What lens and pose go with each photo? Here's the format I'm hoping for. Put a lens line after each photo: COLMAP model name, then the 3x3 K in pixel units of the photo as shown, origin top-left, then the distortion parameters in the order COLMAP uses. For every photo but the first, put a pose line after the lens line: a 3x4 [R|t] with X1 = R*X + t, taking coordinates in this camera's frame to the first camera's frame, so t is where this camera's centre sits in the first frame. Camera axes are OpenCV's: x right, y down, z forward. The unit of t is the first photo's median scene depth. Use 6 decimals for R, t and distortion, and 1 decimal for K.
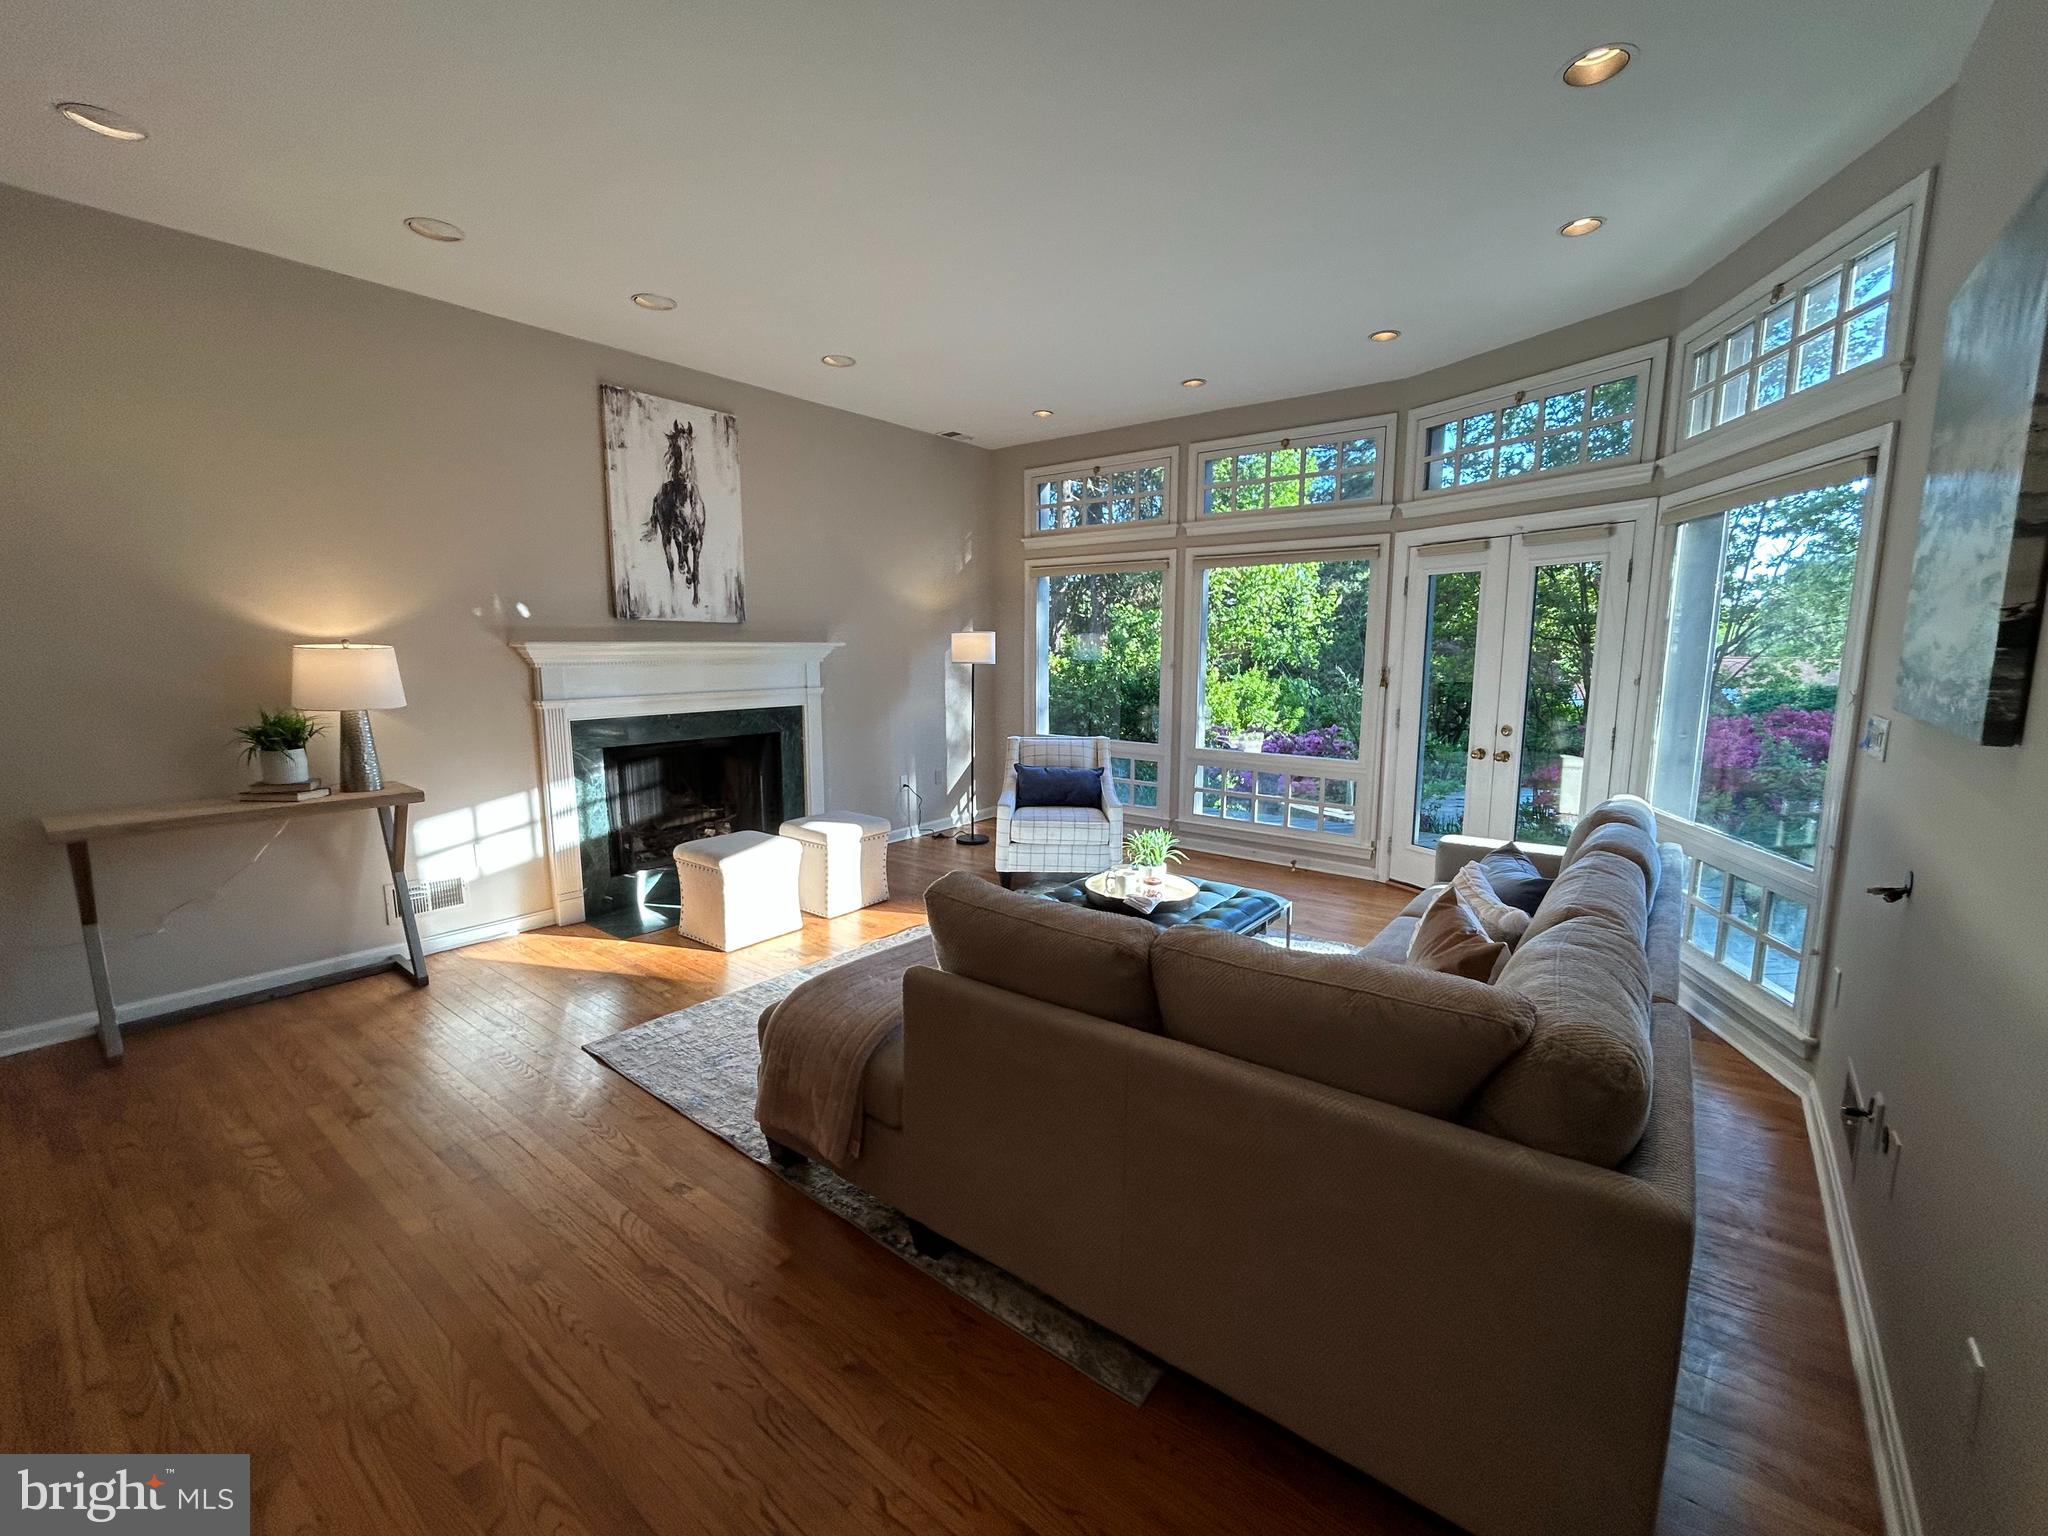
lens RADIAL K [[840.8, 0, 1017.0], [0, 840.8, 761.4], [0, 0, 1]] dist [-0.001009, 0.000185]
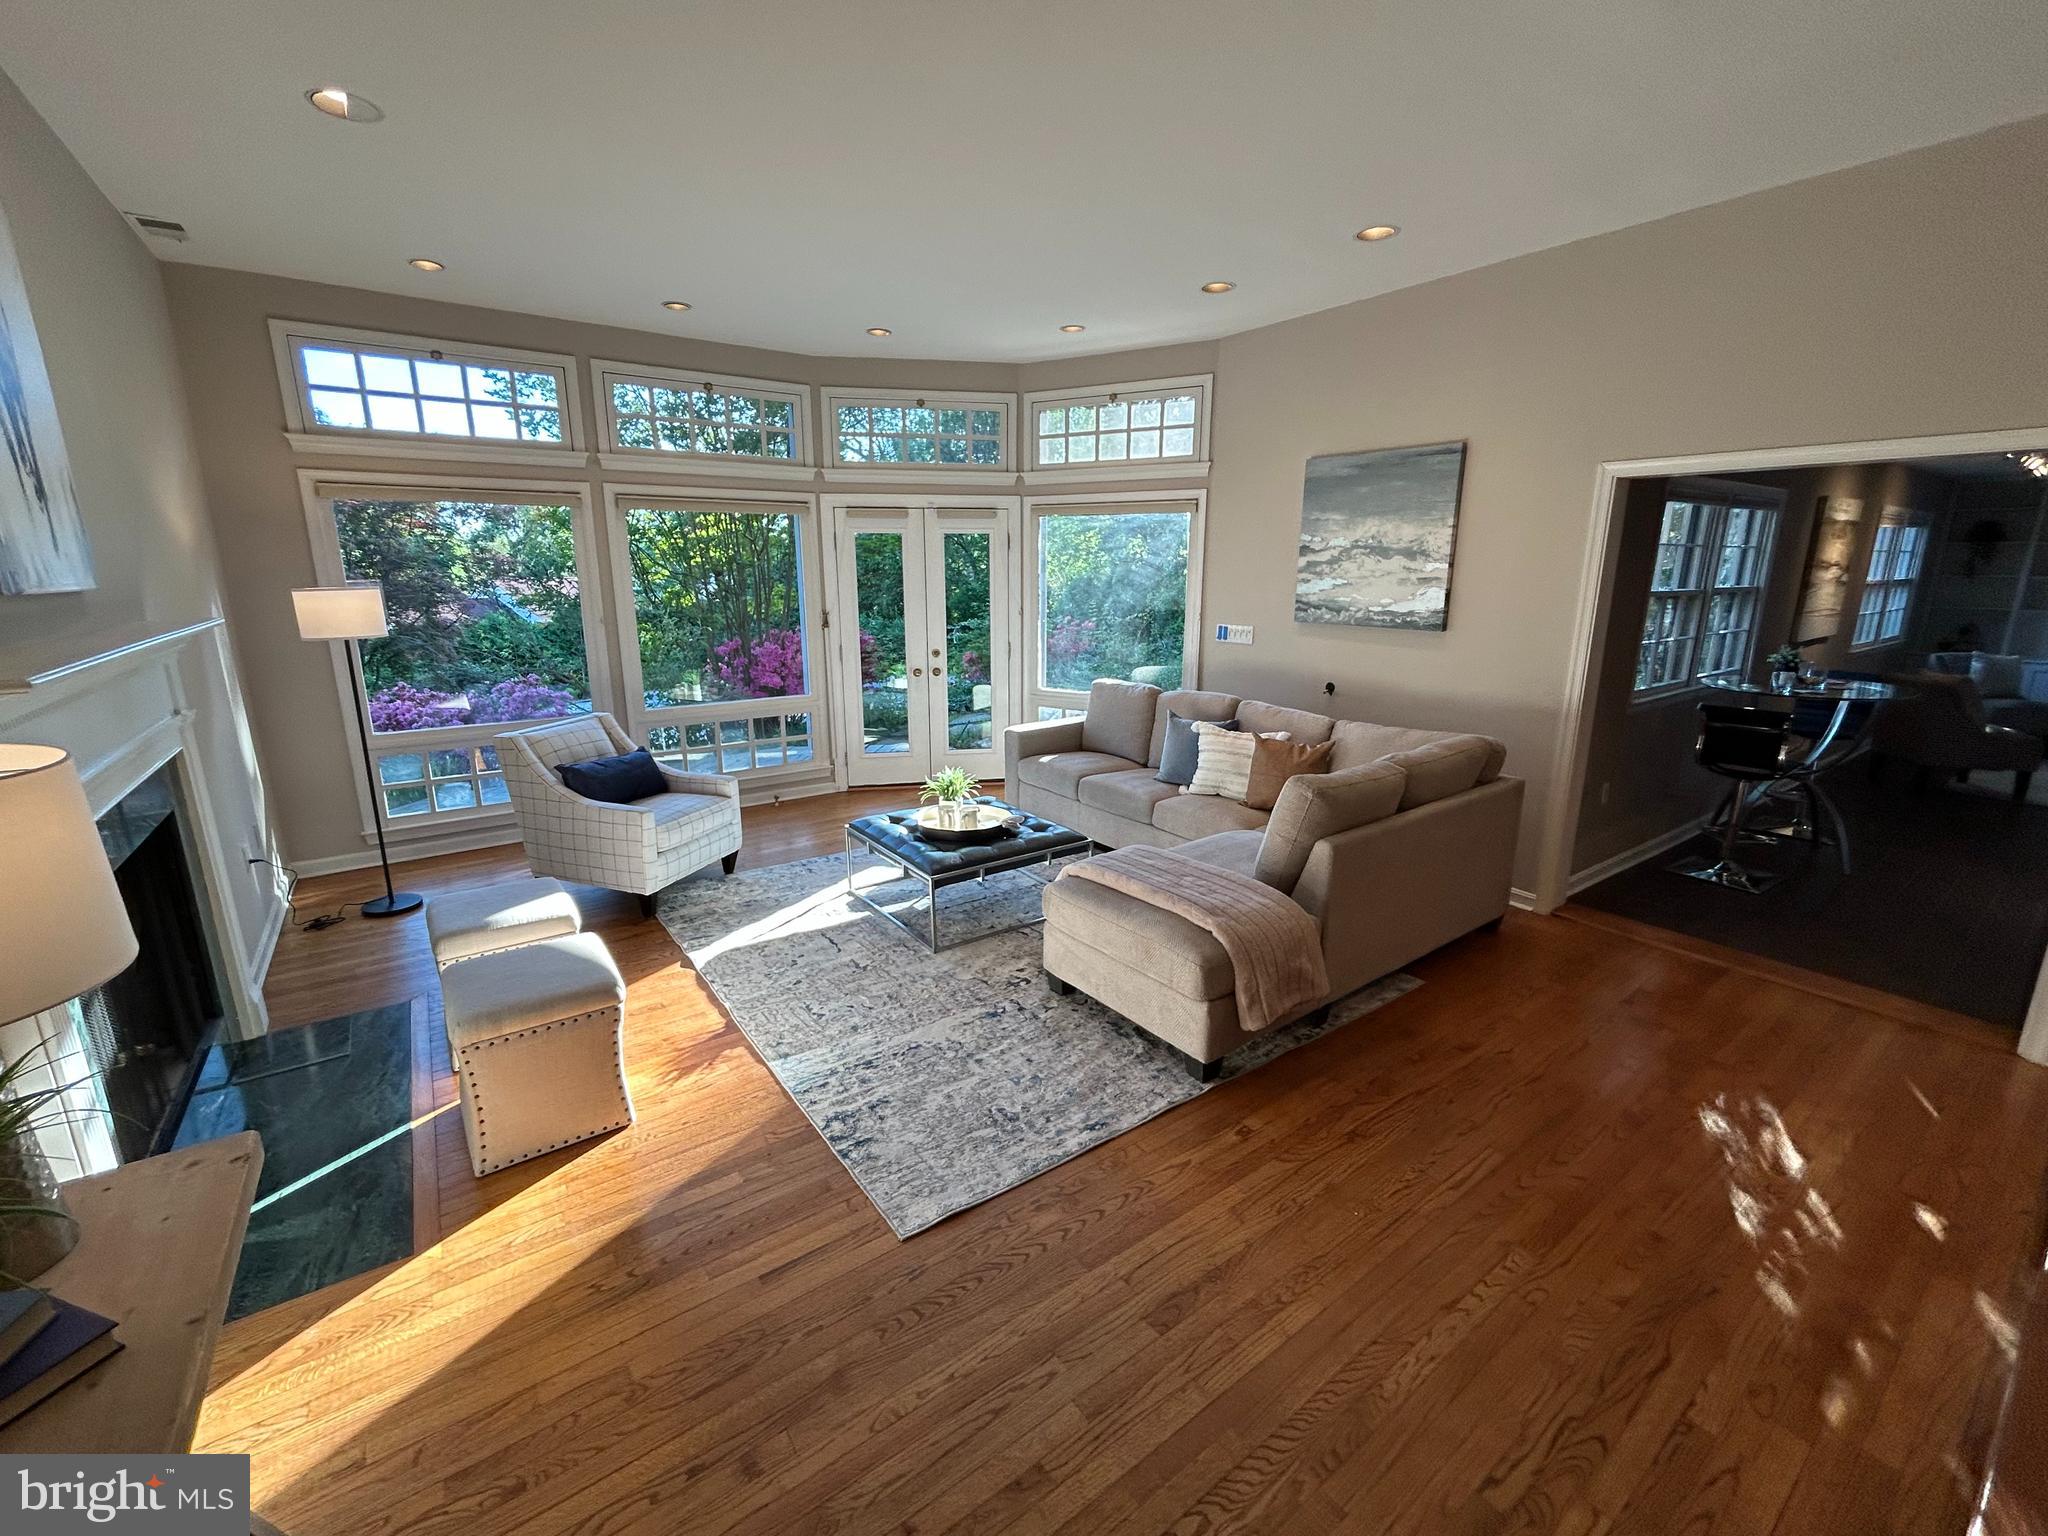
lens RADIAL K [[840.8, 0, 1017.0], [0, 840.8, 761.4], [0, 0, 1]] dist [-0.001009, 0.000185]
pose [[0.290938, -0.220898, 0.930891, -0.703811], [0.136525, 0.972609, 0.188129, -0.104585], [-0.946951, 0.072356, 0.313127, 0.453780]]
